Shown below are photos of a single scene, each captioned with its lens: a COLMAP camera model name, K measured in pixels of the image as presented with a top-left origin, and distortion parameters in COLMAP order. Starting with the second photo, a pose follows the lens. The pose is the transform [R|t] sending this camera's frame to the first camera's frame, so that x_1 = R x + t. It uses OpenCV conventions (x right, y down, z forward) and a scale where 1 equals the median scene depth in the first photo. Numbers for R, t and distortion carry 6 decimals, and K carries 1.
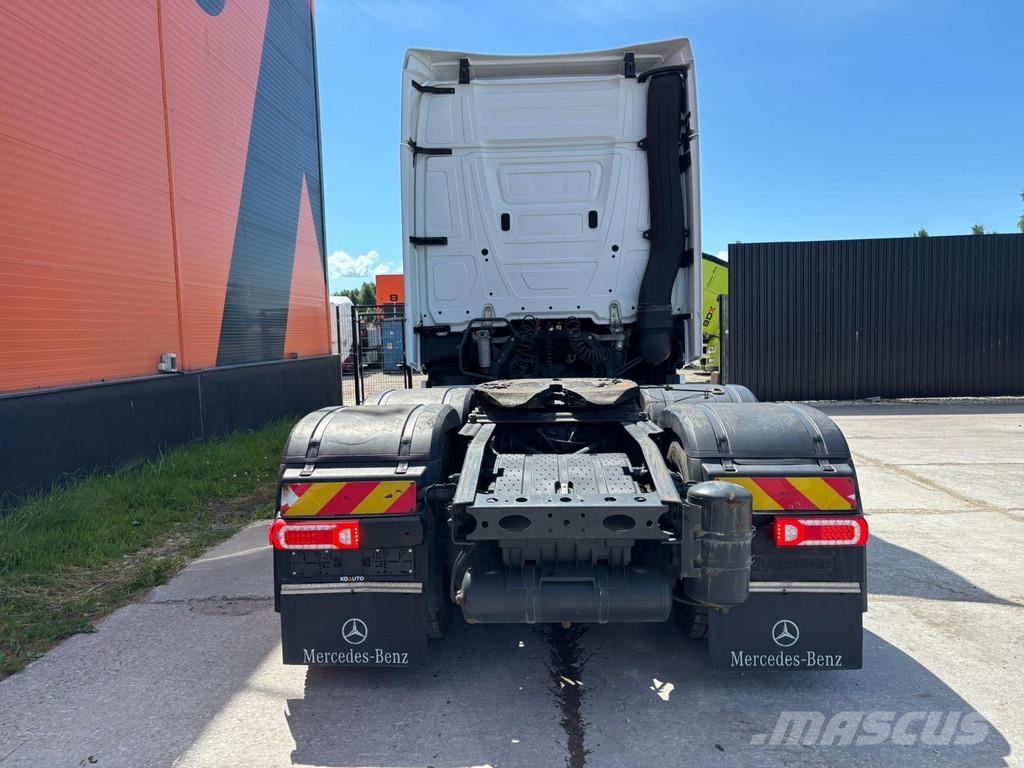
lens RADIAL K [[761.9, 0, 512.0], [0, 761.9, 384.0], [0, 0, 1]] dist [0.009001, 0.001291]
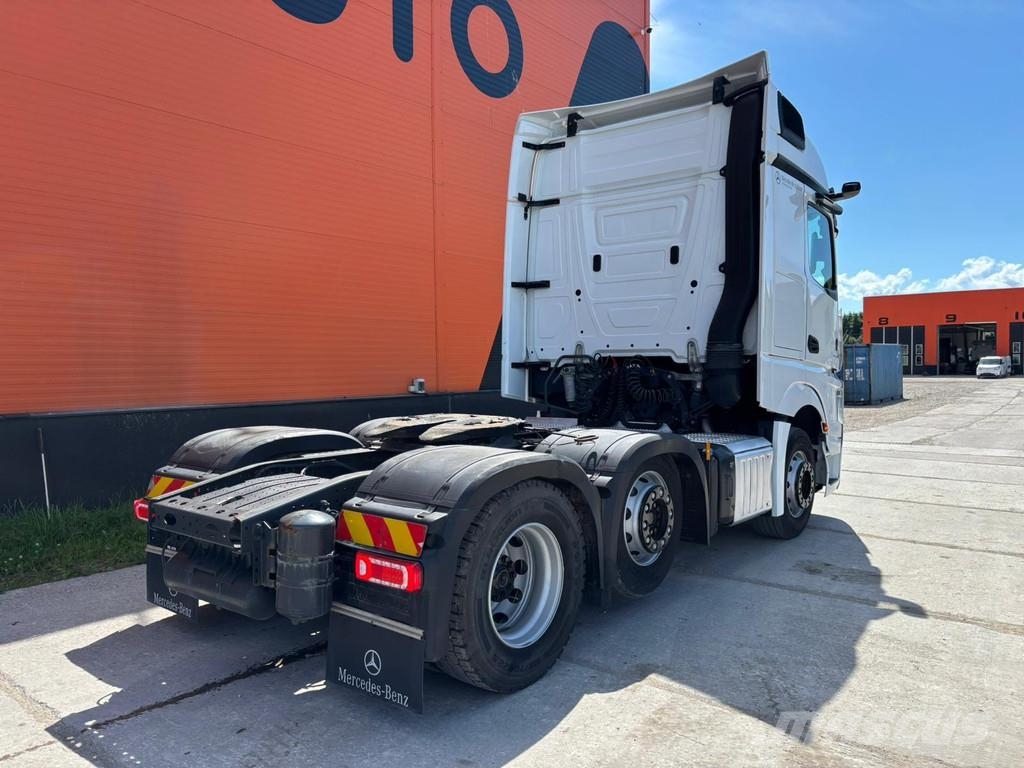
lens RADIAL K [[761.8, 0, 518.3], [0, 761.8, 381.9], [0, 0, 1]] dist [0.044393, -0.051615]
pose [[0.803995, 0.033771, -0.593677, 0.532046], [-0.053372, 0.998455, -0.015483, -0.029345], [0.592236, 0.044134, 0.804555, 0.107617]]
